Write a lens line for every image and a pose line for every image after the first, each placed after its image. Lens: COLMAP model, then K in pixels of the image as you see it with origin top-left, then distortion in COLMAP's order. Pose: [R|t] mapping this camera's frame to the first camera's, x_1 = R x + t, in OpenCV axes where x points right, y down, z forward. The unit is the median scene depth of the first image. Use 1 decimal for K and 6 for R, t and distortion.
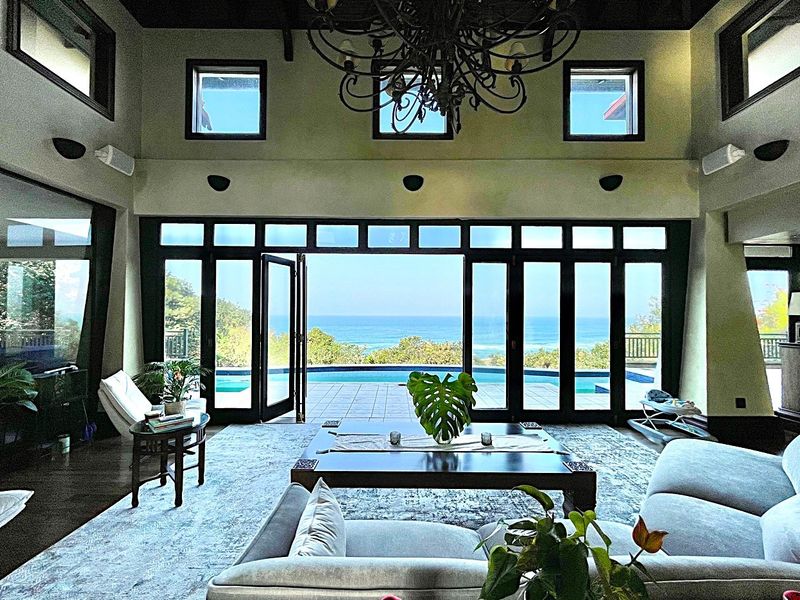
lens RADIAL K [[326.6, 0, 398.7], [0, 326.6, 307.7], [0, 0, 1]] dist [-0.001652, 0.000047]
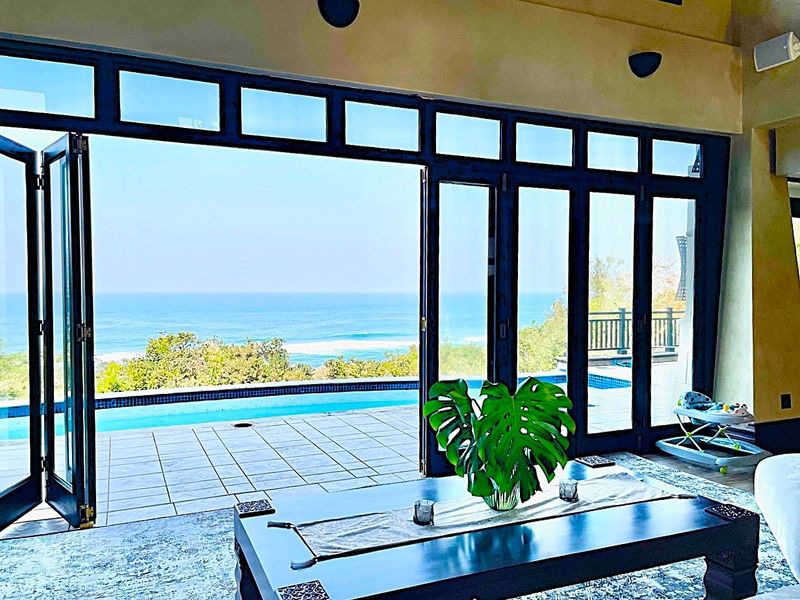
lens RADIAL K [[619.8, 0, 400.0], [0, 619.8, 300.0], [0, 0, 1]] dist [0.029356, -0.006362]
pose [[0.917394, -0.012933, 0.397769, -0.244250], [-0.002276, 0.999285, 0.037741, 0.018728], [-0.397973, -0.035528, 0.916709, 0.080919]]
